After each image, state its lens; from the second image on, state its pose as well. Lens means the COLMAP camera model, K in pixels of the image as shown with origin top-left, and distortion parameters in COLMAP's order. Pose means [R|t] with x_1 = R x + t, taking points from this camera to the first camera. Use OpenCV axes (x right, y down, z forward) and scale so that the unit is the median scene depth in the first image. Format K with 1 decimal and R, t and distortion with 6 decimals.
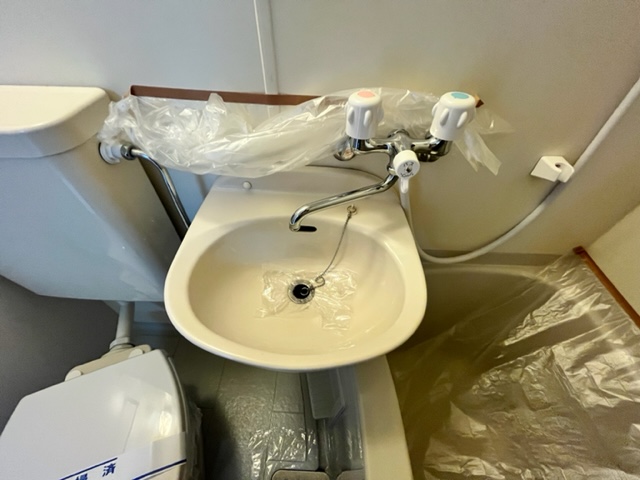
lens RADIAL K [[261.3, 0, 318.0], [0, 261.3, 241.5], [0, 0, 1]] dist [-0.000053, 0.000138]
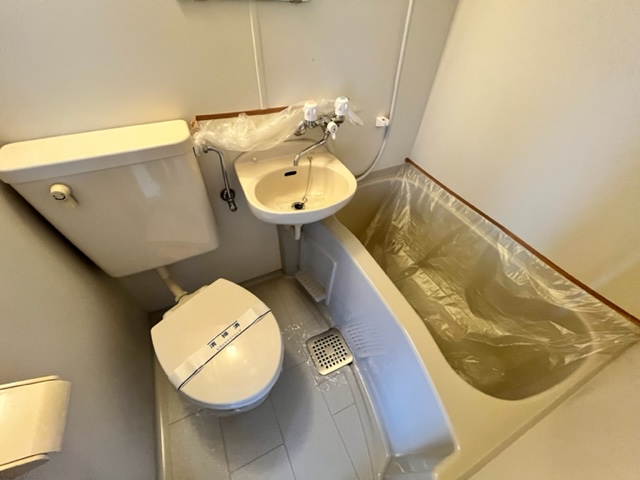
lens RADIAL K [[261.3, 0, 318.0], [0, 261.3, 241.5], [0, 0, 1]] dist [-0.000053, 0.000138]
pose [[0.888364, -0.320483, 0.328785, -0.821776], [0.324583, 0.944835, 0.043968, 0.499436], [-0.324739, 0.067659, 0.943381, -1.071252]]
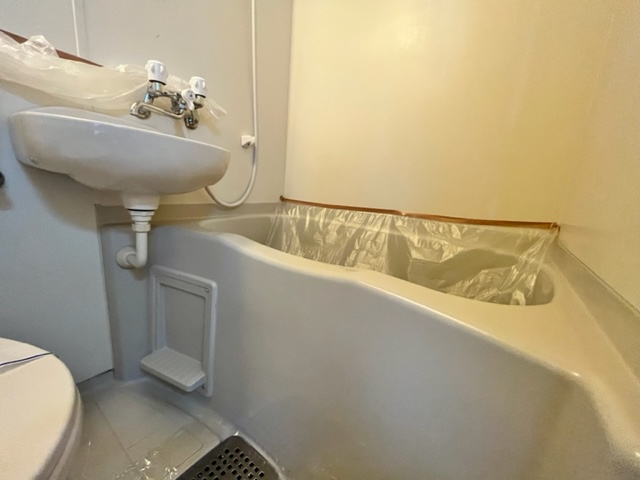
lens RADIAL K [[261.3, 0, 318.0], [0, 261.3, 241.5], [0, 0, 1]] dist [-0.000053, 0.000138]
pose [[0.561257, -0.139670, 0.815771, -0.803266], [0.566771, 0.783139, -0.255860, 1.470104], [-0.603126, 0.605959, 0.518703, -0.003549]]
